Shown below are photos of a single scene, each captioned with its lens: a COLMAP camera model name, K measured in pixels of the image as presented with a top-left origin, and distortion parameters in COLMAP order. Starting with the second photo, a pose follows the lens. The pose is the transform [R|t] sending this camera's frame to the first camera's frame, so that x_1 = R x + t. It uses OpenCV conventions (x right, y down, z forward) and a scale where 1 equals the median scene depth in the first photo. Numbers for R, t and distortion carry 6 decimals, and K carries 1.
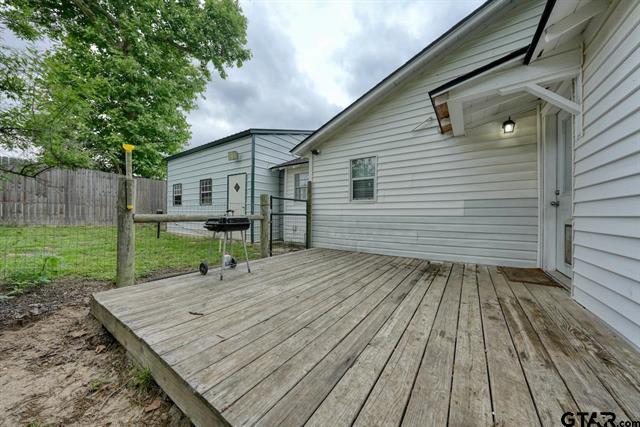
lens RADIAL K [[217.0, 0, 321.8], [0, 217.0, 212.9], [0, 0, 1]] dist [0.002071, 0.000209]
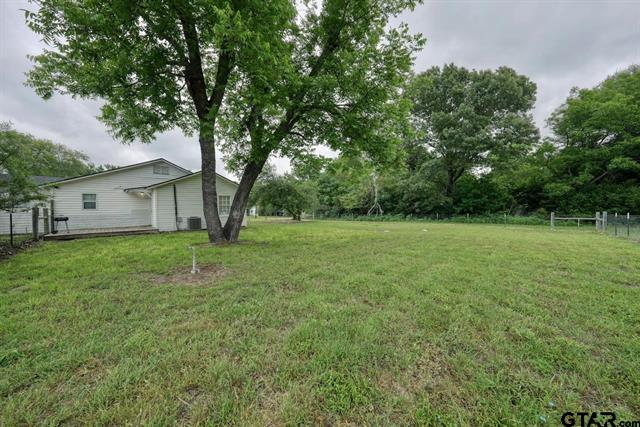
lens RADIAL K [[217.0, 0, 319.9], [0, 217.0, 213.1], [0, 0, 1]] dist [0.002071, 0.000209]
pose [[0.221782, -0.030136, 0.974630, -2.134739], [0.007490, 0.999545, 0.029202, -0.082660], [-0.975067, 0.000823, 0.221907, -2.812091]]
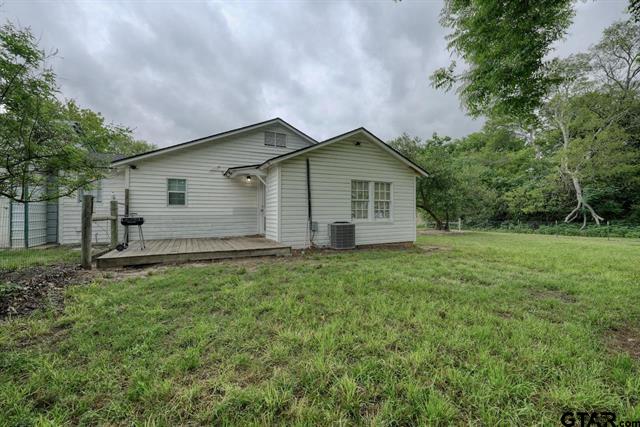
lens RADIAL K [[265.1, 0, 320.1], [0, 265.1, 212.8], [0, 0, 1]] dist [0.000433, 0.000073]
pose [[0.510405, -0.004126, 0.859924, -1.097718], [0.001195, 0.999991, 0.004089, -0.015764], [-0.859933, -0.001059, 0.510406, -1.026984]]
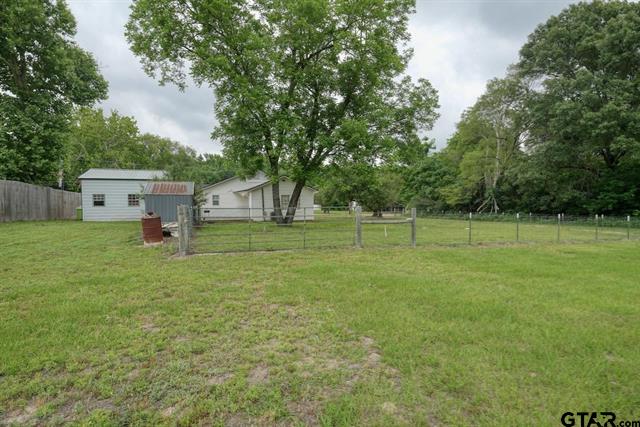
lens RADIAL K [[337.4, 0, 321.3], [0, 337.4, 211.8], [0, 0, 1]] dist [0.001668, 0.000234]
pose [[0.608306, -0.036101, 0.792881, -4.358259], [0.007340, 0.999178, 0.039863, -0.214594], [-0.793669, -0.018429, 0.608071, -5.311641]]
